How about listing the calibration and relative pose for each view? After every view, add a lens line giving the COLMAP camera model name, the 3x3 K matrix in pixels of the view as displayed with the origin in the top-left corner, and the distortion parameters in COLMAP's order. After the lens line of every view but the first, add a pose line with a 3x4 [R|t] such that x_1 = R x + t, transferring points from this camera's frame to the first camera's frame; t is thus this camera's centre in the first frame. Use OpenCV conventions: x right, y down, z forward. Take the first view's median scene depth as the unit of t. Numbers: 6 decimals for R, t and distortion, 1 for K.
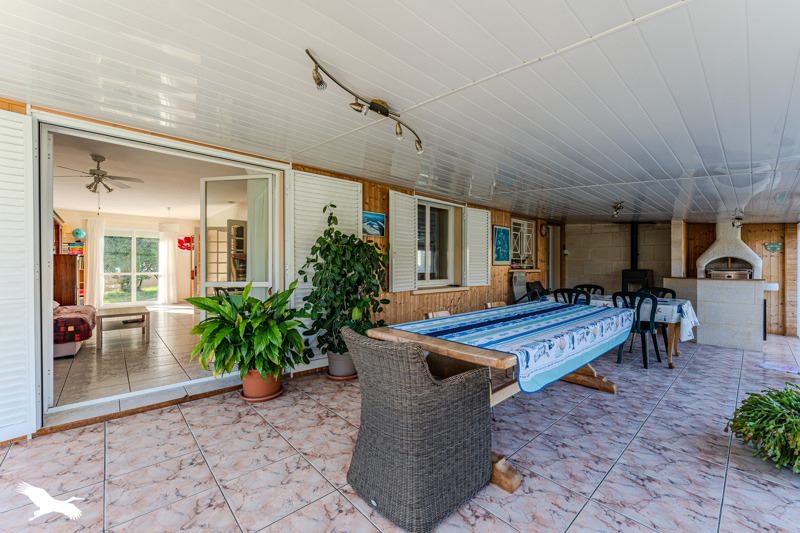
lens RADIAL K [[324.5, 0, 399.4], [0, 324.5, 268.2], [0, 0, 1]] dist [-0.003513, -0.000235]
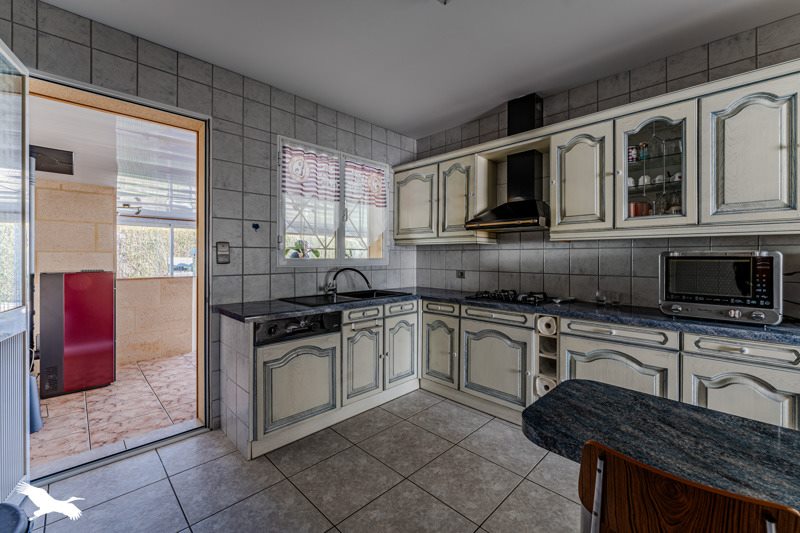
lens RADIAL K [[324.5, 0, 401.9], [0, 324.5, 256.8], [0, 0, 1]] dist [-0.003513, -0.000235]
pose [[-0.998214, -0.003383, -0.059639, -1.378973], [-0.003303, 0.999994, -0.001444, -0.048515], [0.059644, -0.001244, -0.998219, 2.182943]]
